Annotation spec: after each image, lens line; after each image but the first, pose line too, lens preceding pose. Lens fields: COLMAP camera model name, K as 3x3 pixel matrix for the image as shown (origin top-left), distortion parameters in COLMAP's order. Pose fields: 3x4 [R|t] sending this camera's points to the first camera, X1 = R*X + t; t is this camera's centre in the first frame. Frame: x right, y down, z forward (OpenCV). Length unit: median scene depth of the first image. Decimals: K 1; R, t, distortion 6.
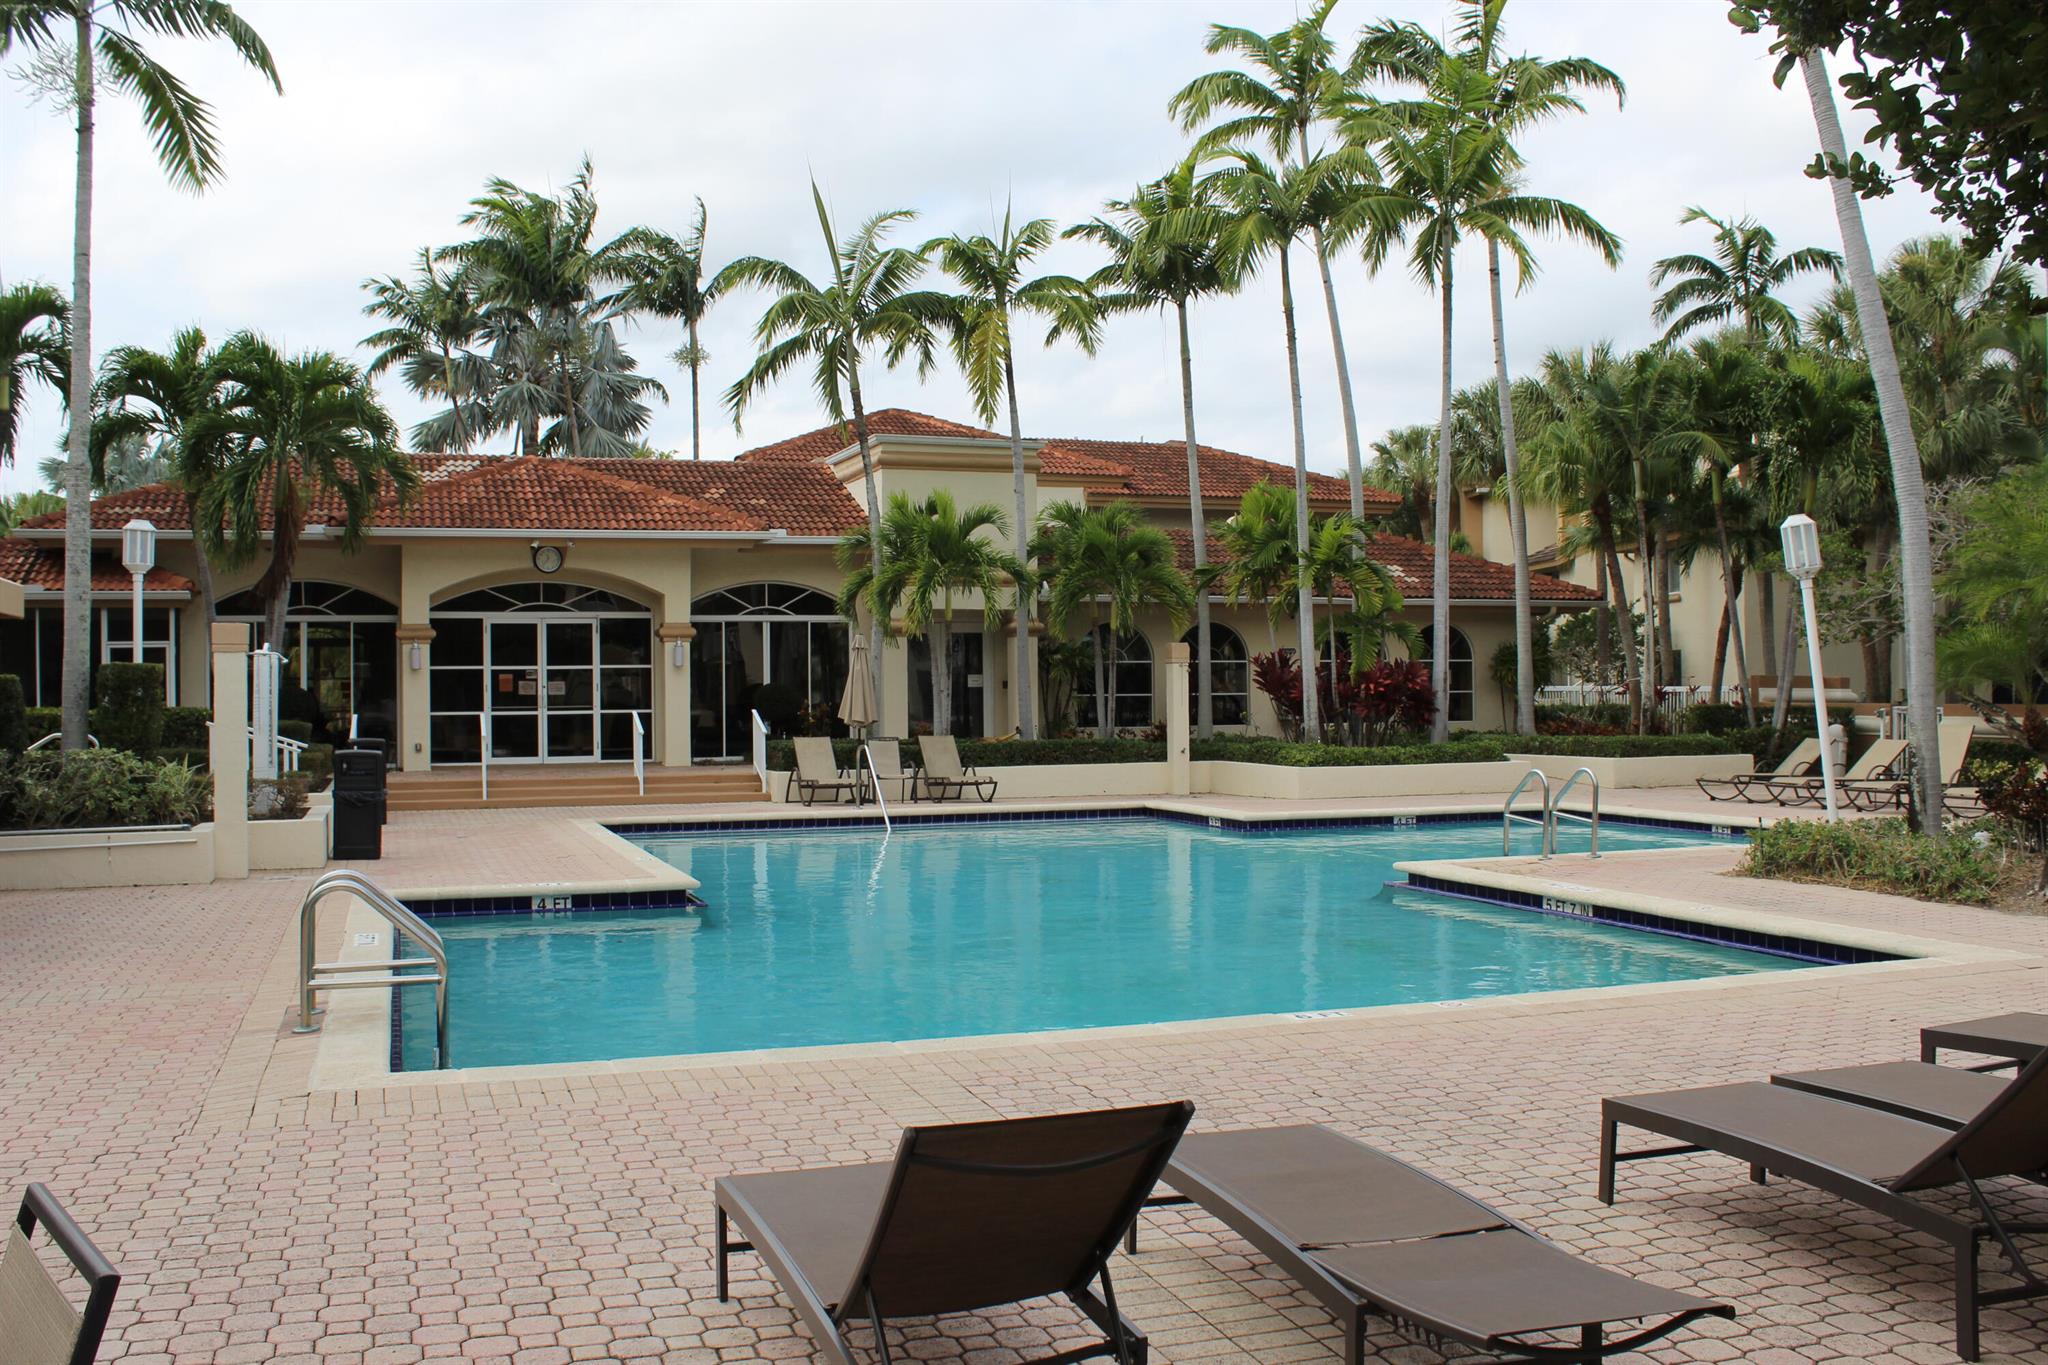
lens RADIAL K [[1828.6, 0, 1022.6], [0, 1828.6, 689.3], [0, 0, 1]] dist [-0.065497, 0.015785]
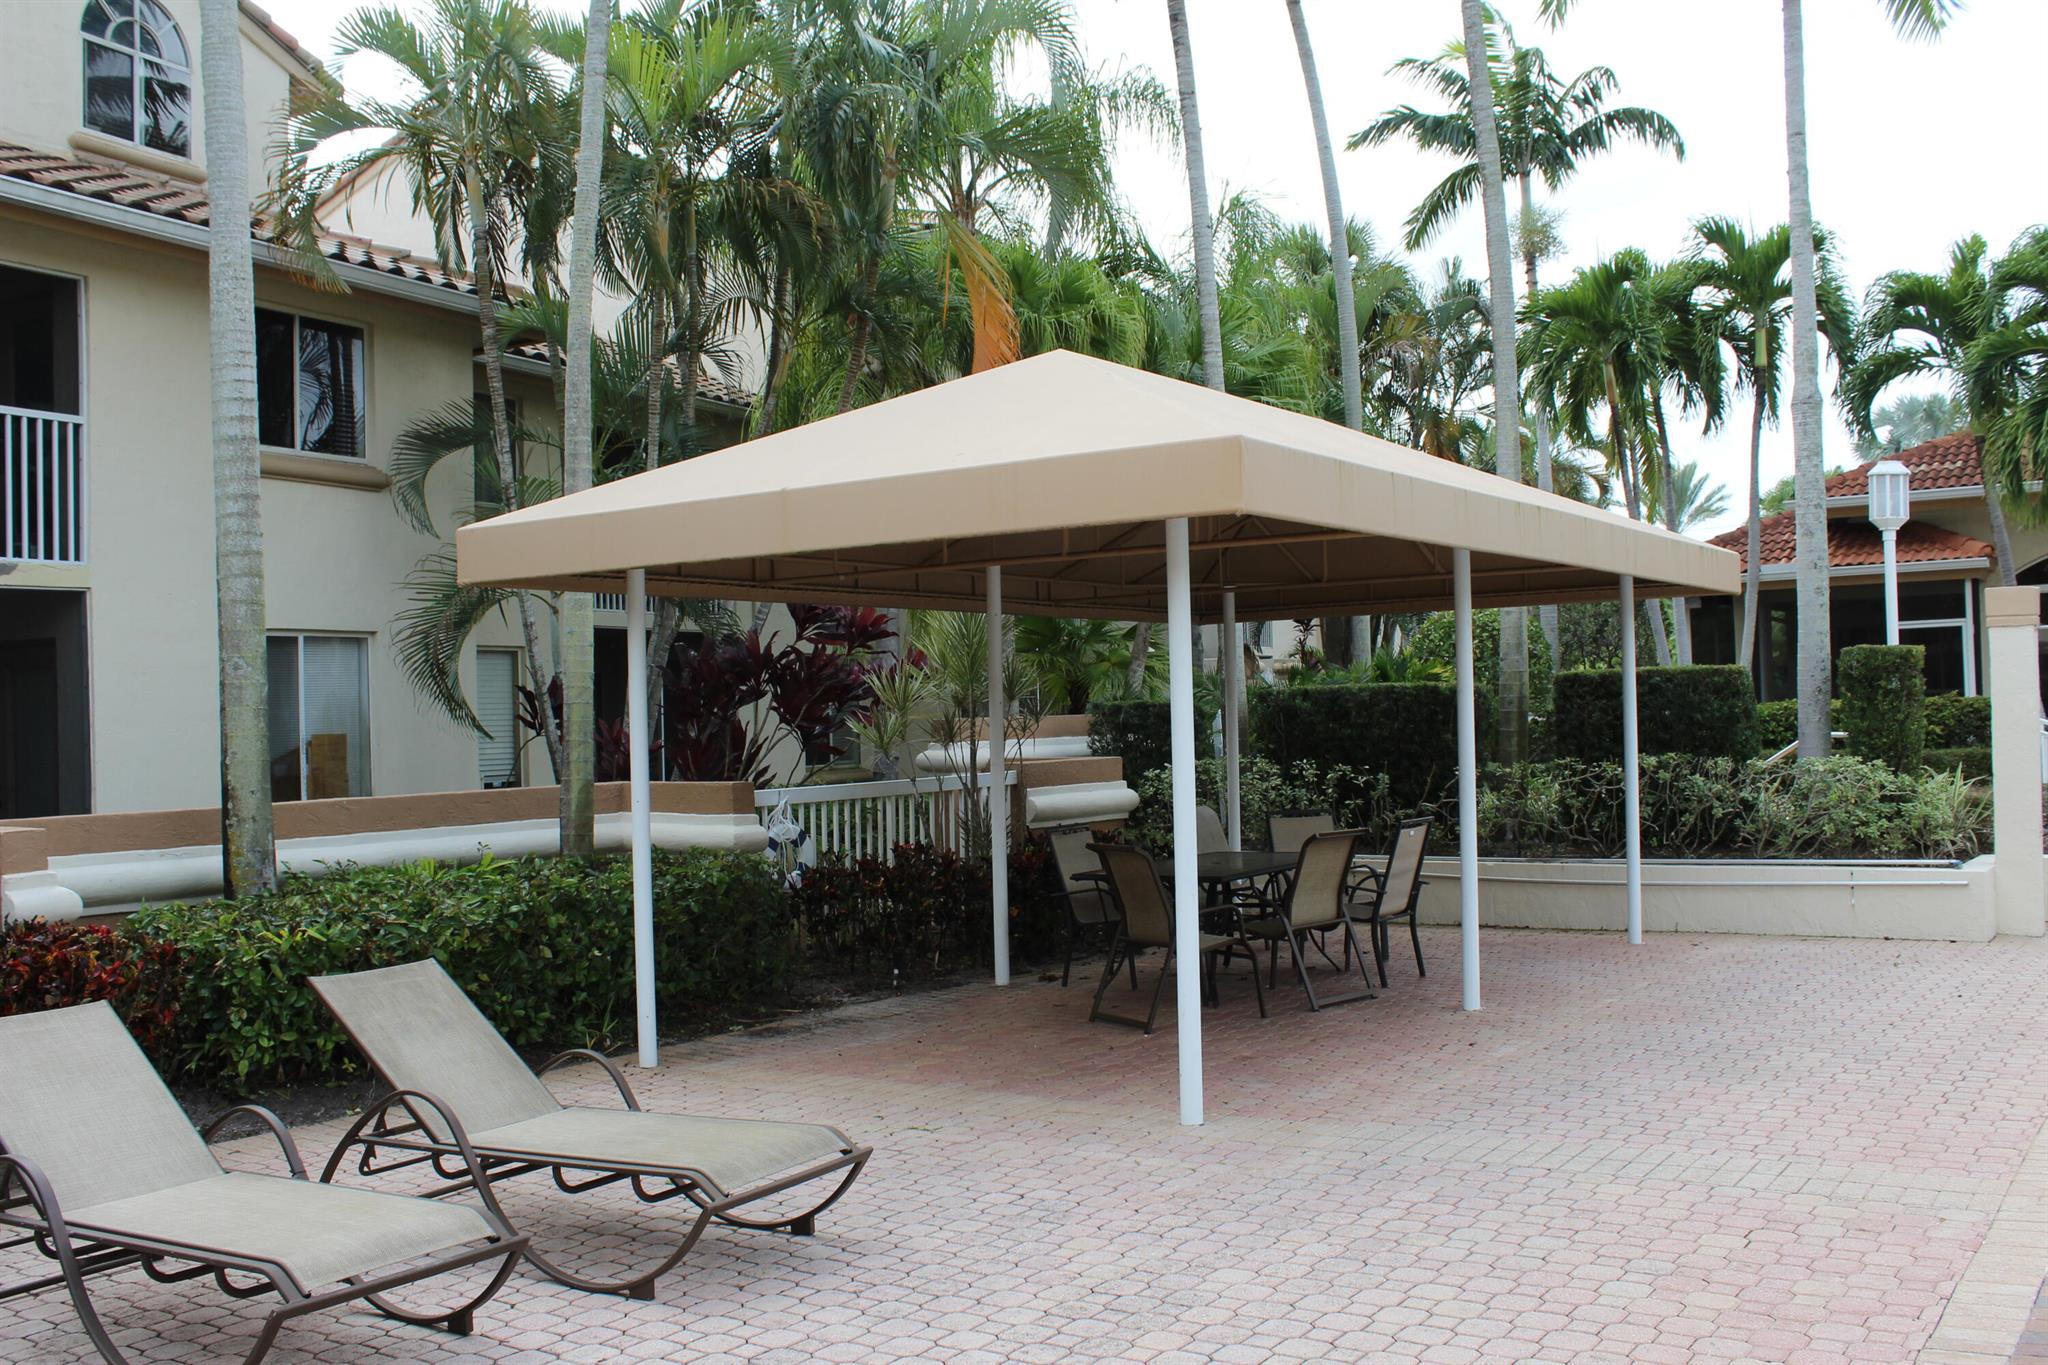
lens RADIAL K [[1828.6, 0, 1021.9], [0, 1828.6, 693.3], [0, 0, 1]] dist [-0.065497, 0.015785]
pose [[0.584910, -0.020952, -0.810828, -0.083633], [0.029121, 0.999564, -0.004822, -0.001093], [0.810575, -0.020792, 0.585265, 0.246840]]
